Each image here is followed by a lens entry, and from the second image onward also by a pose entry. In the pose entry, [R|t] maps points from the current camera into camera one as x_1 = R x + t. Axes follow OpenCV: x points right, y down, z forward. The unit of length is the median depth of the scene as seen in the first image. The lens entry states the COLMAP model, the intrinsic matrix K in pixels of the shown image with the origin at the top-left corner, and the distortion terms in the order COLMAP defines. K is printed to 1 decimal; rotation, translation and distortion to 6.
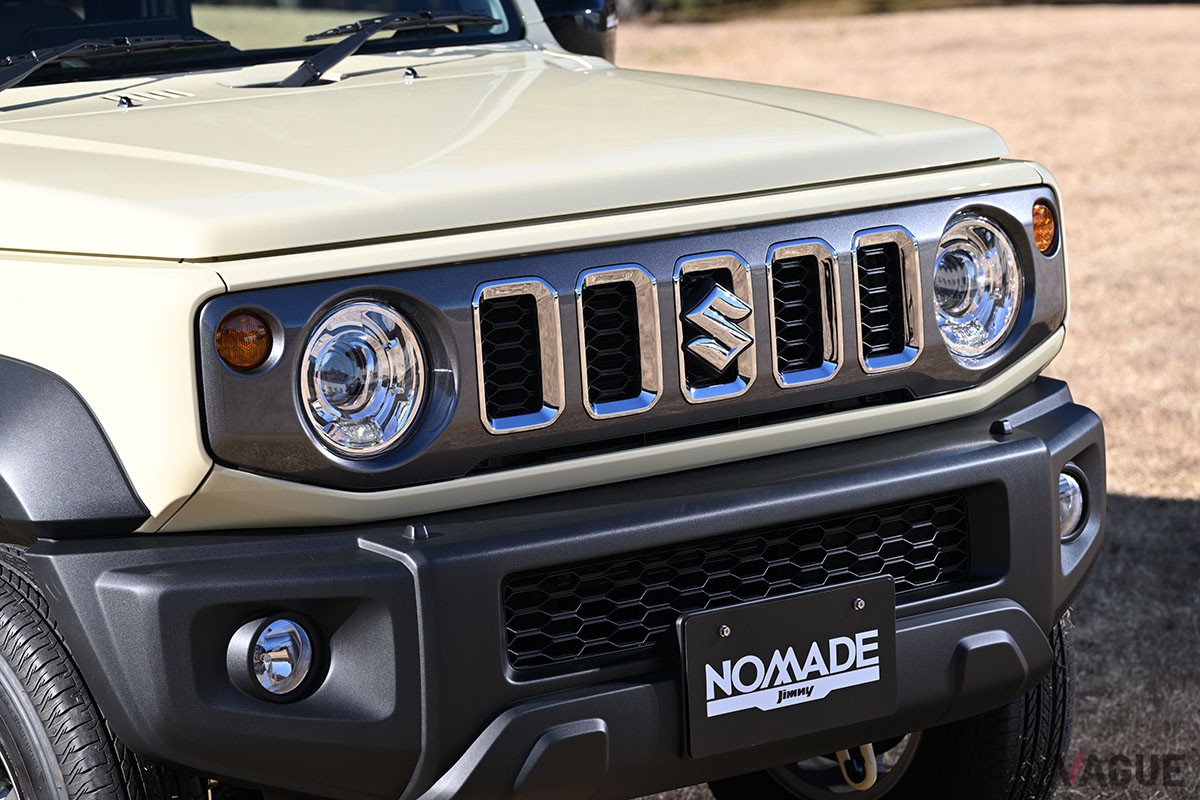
lens RADIAL K [[4558.4, 0, 600.0], [0, 4558.4, 400.0], [0, 0, 1]] dist [0.152679, 1.968914]
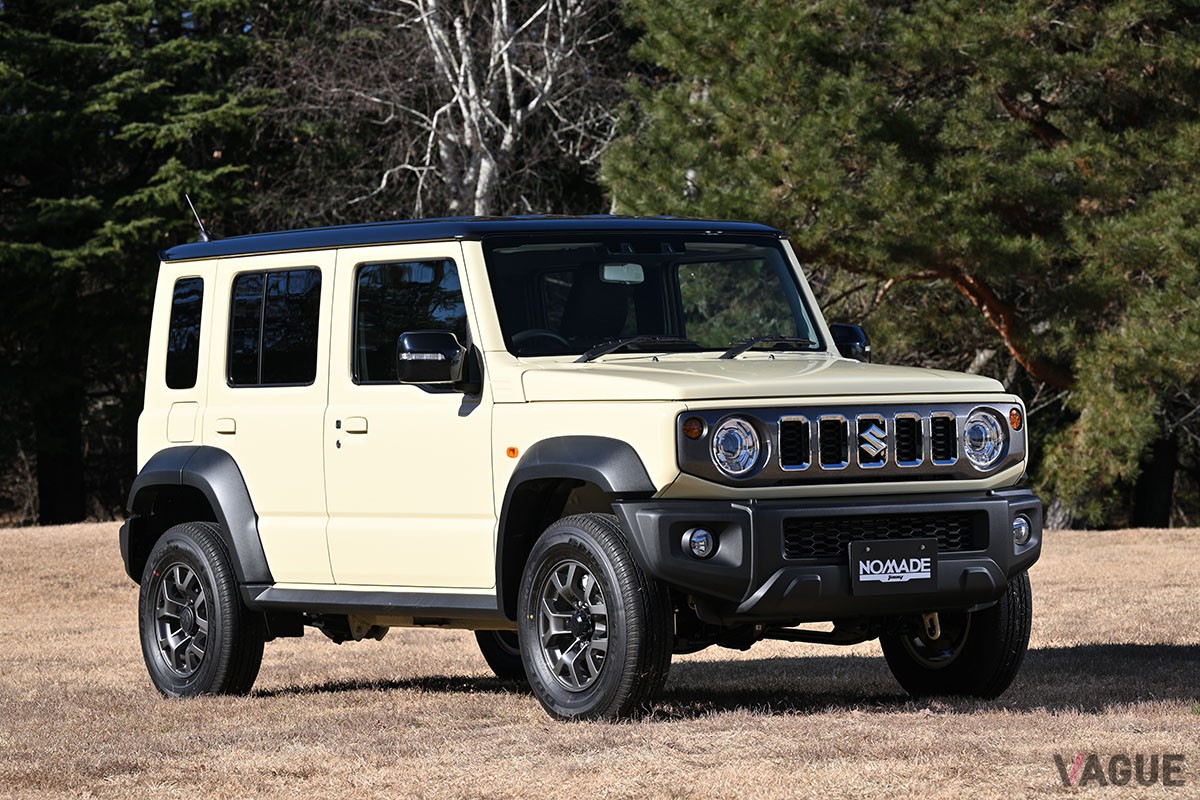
lens RADIAL K [[5105.0, 0, 600.0], [0, 5105.0, 400.0], [0, 0, 1]] dist [0.074039, -2.174575]
pose [[0.993079, 0.033042, -0.112707, 0.205856], [-0.046272, 0.992069, -0.116869, 0.320724], [0.107952, 0.121276, 0.986731, -1.984536]]
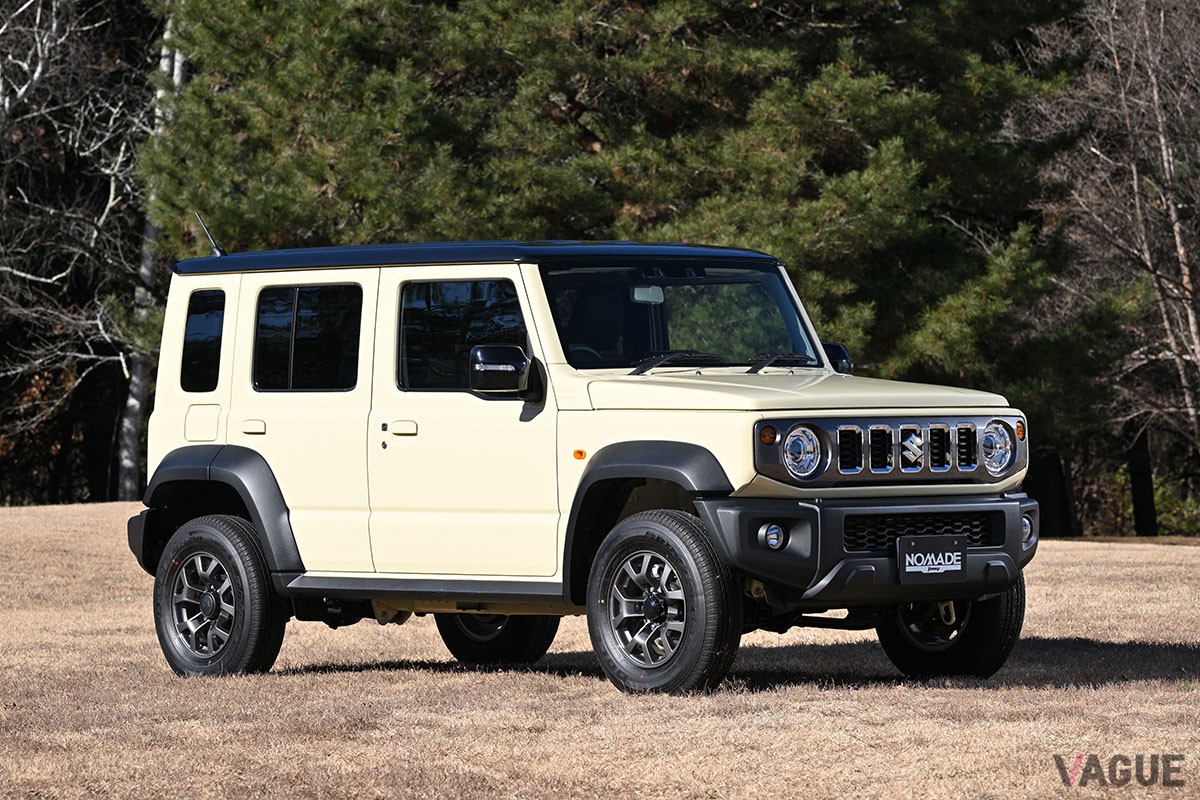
lens RADIAL K [[5576.1, 0, 793.0], [0, 5576.1, 400.4], [0, 0, 1]] dist [0.233227, -16.925066]
pose [[0.997301, 0.047177, 0.056267, -0.265555], [-0.039855, 0.991379, -0.124816, 0.422404], [-0.061670, 0.122237, 0.990583, -2.688468]]
